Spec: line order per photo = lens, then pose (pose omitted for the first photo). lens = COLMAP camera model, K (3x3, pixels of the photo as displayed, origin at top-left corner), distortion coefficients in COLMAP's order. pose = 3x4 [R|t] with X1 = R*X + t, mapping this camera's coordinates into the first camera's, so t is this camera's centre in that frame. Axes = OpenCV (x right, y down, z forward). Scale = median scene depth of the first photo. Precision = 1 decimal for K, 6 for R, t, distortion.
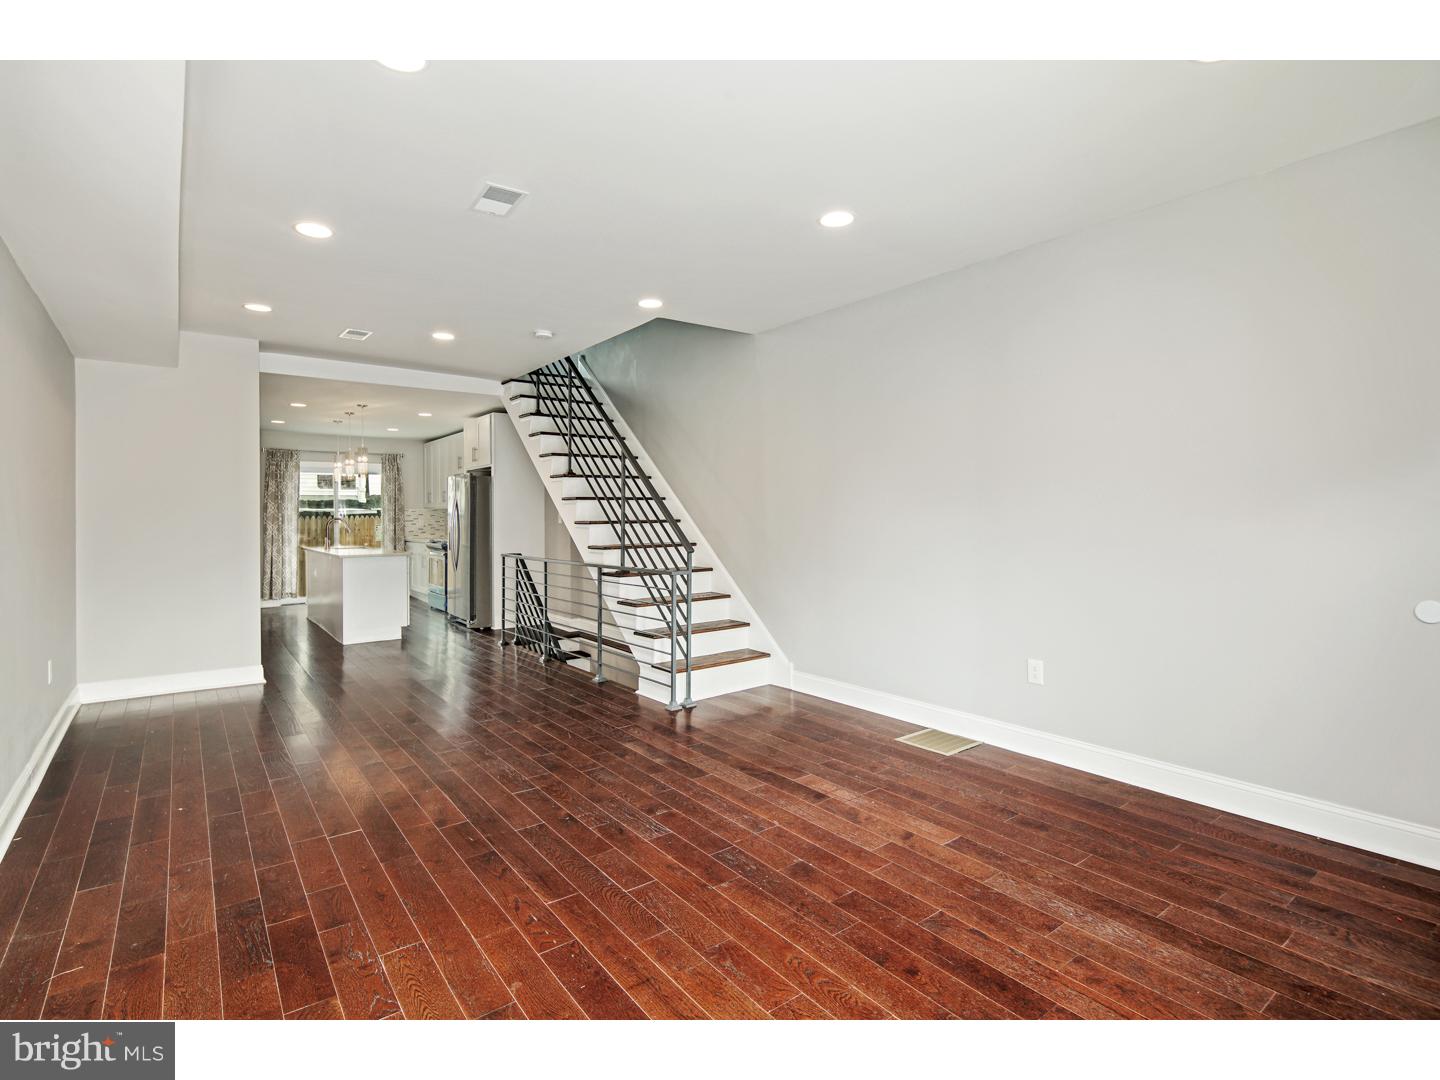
lens RADIAL K [[700.5, 0, 698.0], [0, 700.5, 517.5], [0, 0, 1]] dist [0.001616, 0.000026]
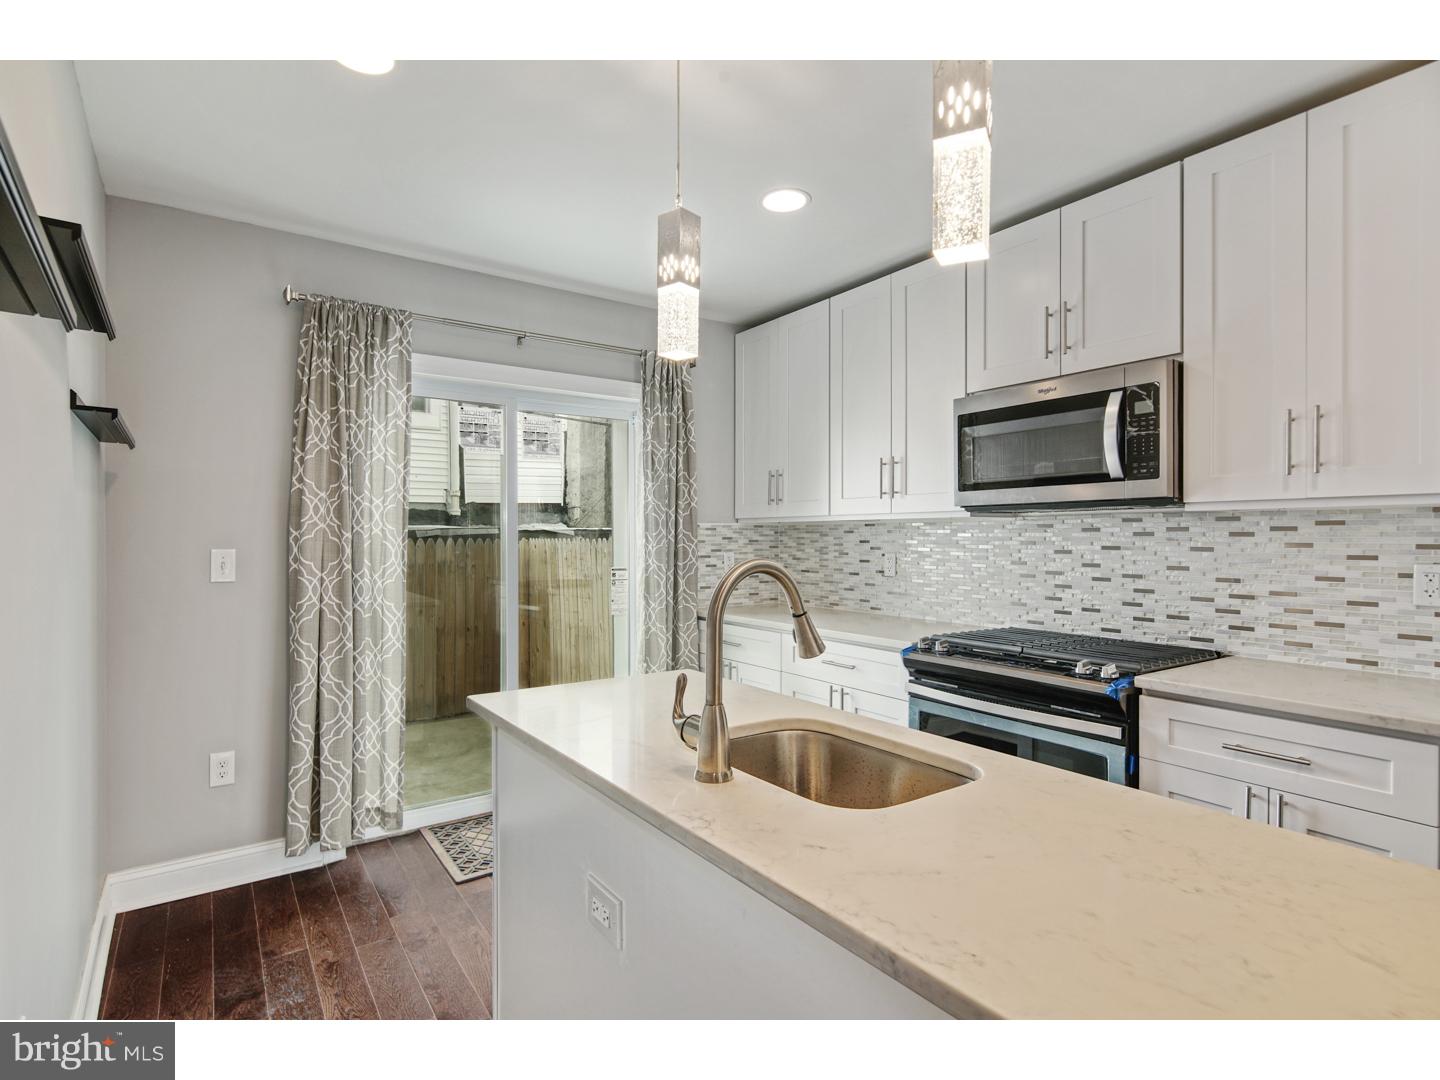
lens RADIAL K [[728.2, 0, 692.1], [0, 728.2, 545.4], [0, 0, 1]] dist [-0.001645, -0.000112]
pose [[0.998580, 0.008158, -0.052651, -0.726968], [-0.007824, 0.999948, 0.006544, -0.005228], [0.052702, -0.006123, 0.998592, 1.176595]]
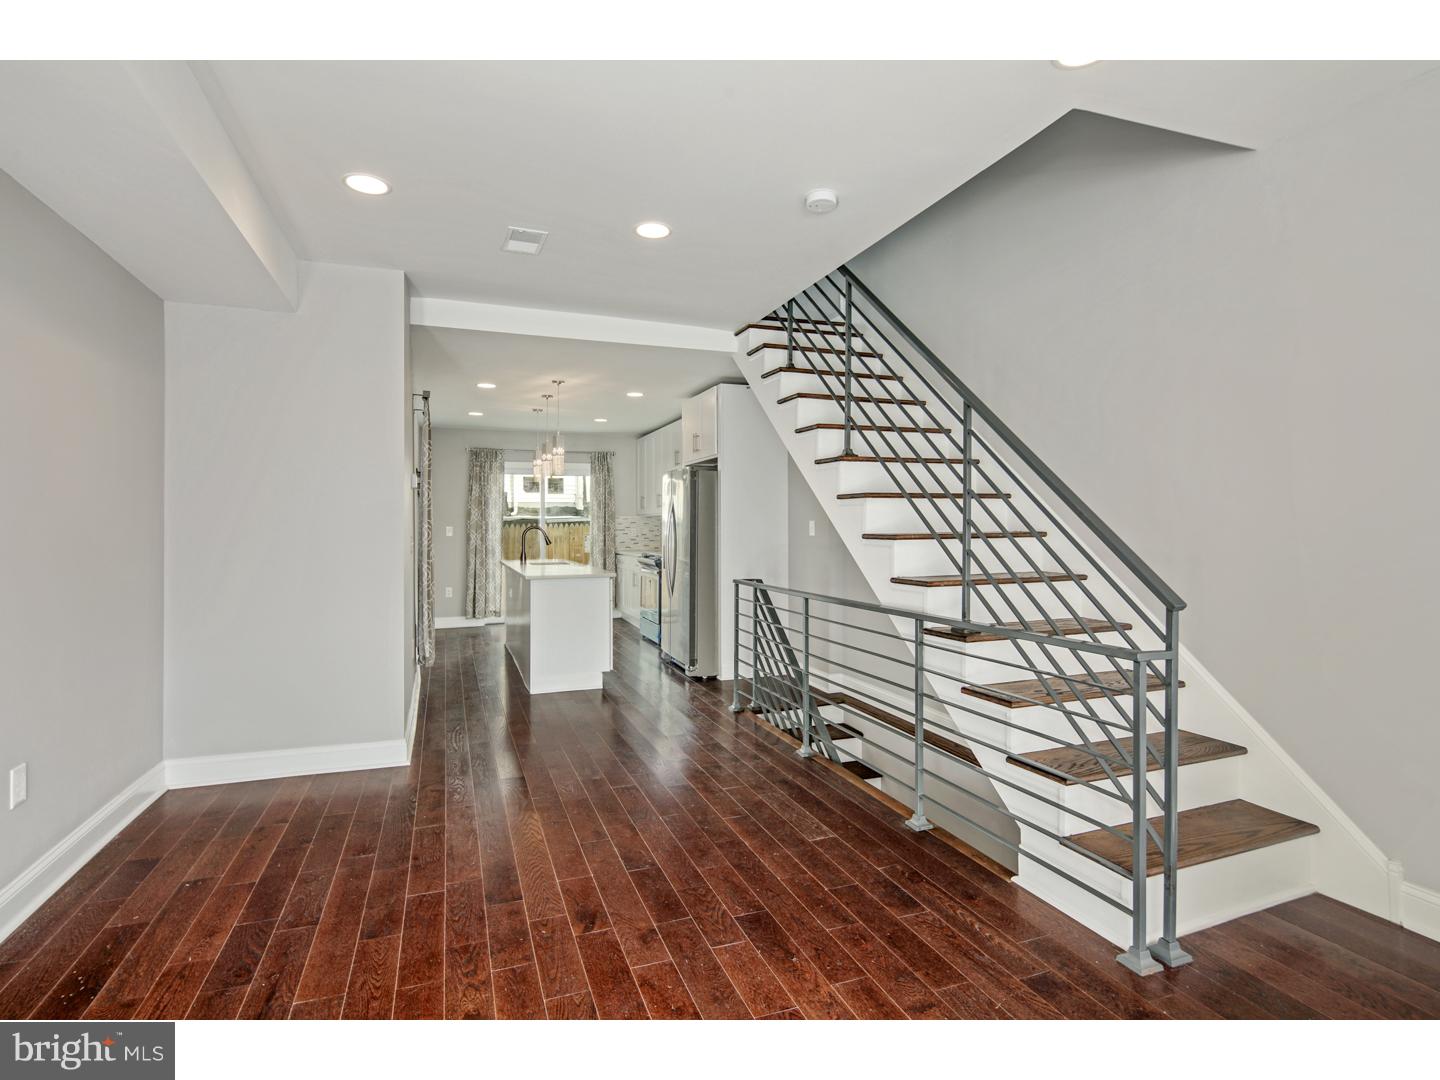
lens RADIAL K [[700.5, 0, 698.0], [0, 700.5, 517.5], [0, 0, 1]] dist [0.001616, 0.000026]
pose [[0.956540, -0.000097, -0.291603, -0.131636], [-0.003498, 0.999924, -0.011808, -0.001015], [0.291582, 0.012315, 0.956467, 0.382491]]
